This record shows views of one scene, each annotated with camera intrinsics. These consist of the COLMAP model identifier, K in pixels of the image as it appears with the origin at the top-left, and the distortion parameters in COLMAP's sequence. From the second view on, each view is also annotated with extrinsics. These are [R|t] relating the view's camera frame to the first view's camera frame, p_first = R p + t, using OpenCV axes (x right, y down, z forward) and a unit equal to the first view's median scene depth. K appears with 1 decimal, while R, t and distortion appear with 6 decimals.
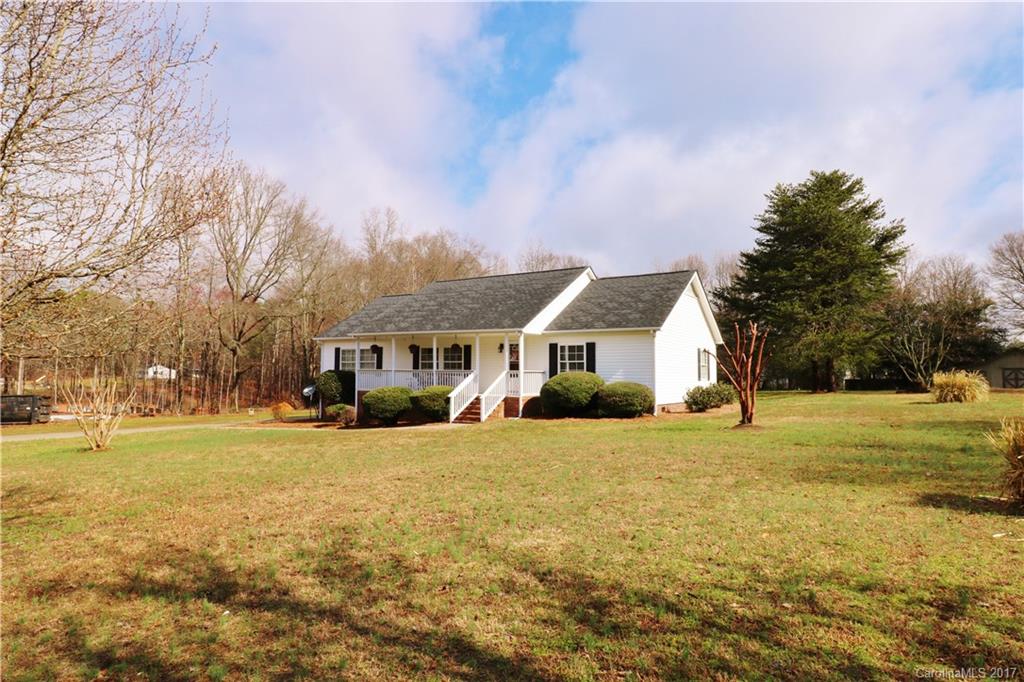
lens RADIAL K [[600.1, 0, 510.7], [0, 600.1, 340.3], [0, 0, 1]] dist [-0.003189, 0.001608]
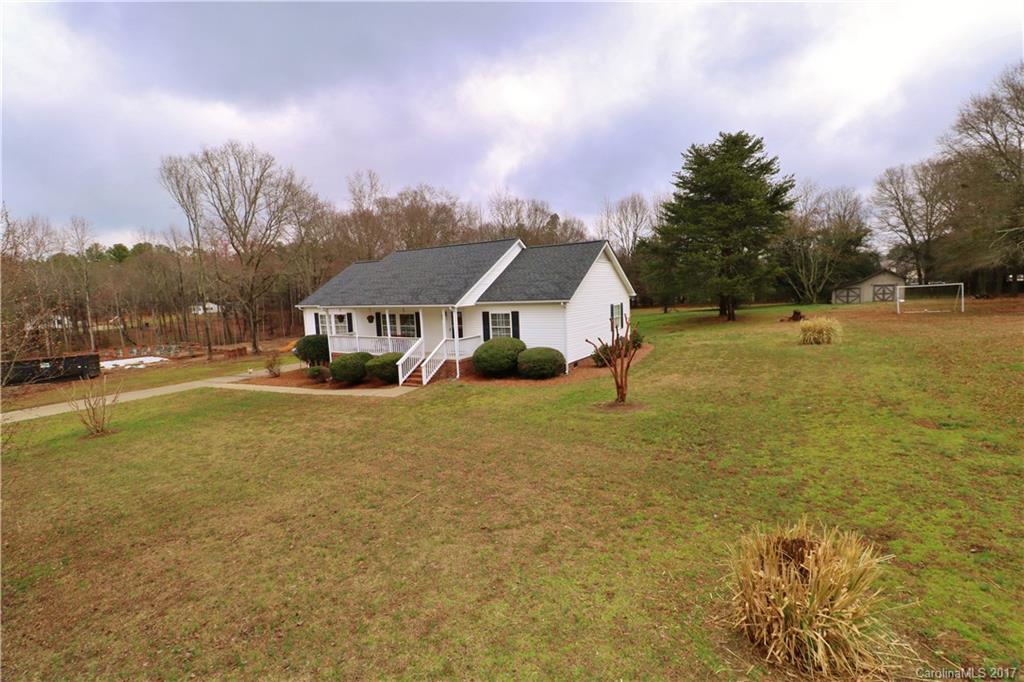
lens RADIAL K [[474.3, 0, 512.8], [0, 474.3, 344.0], [0, 0, 1]] dist [-0.005647, -0.004329]
pose [[0.998676, -0.048544, 0.016996, 0.092675], [0.044811, 0.983419, 0.175726, -0.082683], [-0.025244, -0.174732, 0.984292, 0.052473]]
